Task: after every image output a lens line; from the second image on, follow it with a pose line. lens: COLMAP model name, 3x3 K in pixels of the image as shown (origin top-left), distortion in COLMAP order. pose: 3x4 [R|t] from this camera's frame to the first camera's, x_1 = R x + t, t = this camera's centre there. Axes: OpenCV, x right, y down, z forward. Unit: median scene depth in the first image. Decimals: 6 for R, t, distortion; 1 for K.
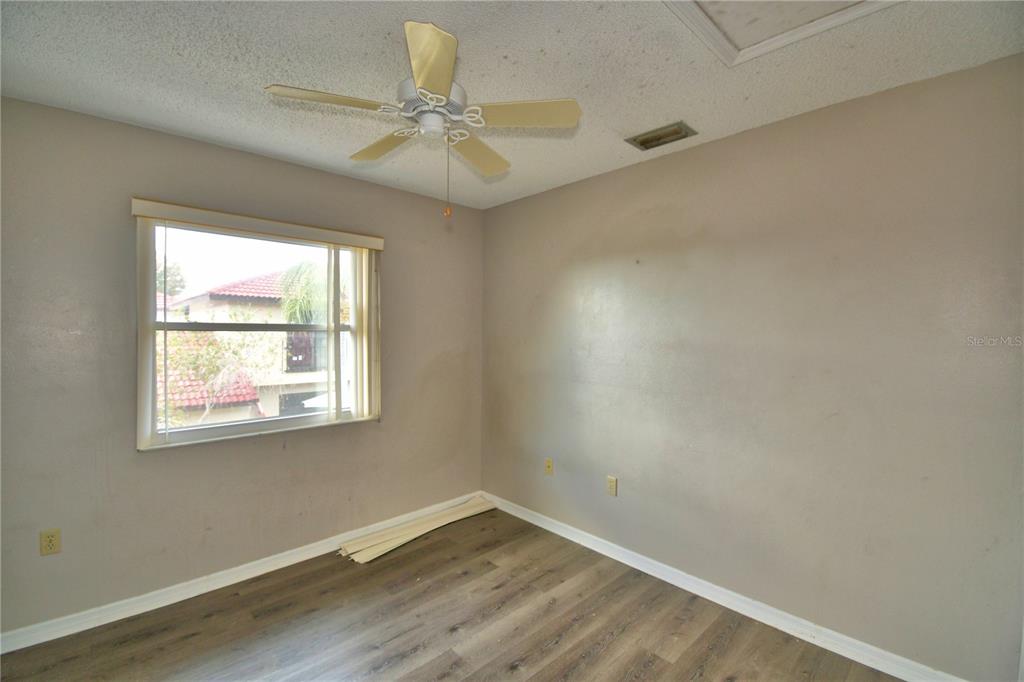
lens RADIAL K [[445.8, 0, 506.1], [0, 445.8, 339.3], [0, 0, 1]] dist [0.019719, -0.025123]
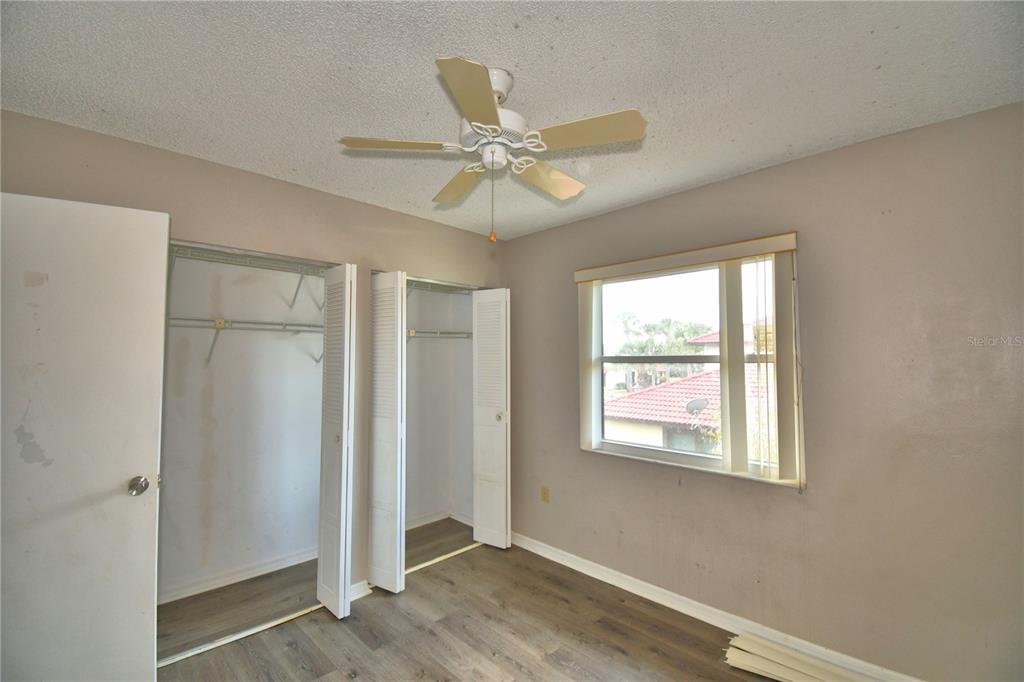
lens RADIAL K [[445.8, 0, 506.1], [0, 445.8, 339.3], [0, 0, 1]] dist [0.019719, -0.025123]
pose [[0.029038, -0.056706, -0.997969, 0.525613], [-0.016152, 0.998233, -0.057191, -0.008526], [0.999448, 0.017780, 0.028071, 0.658174]]
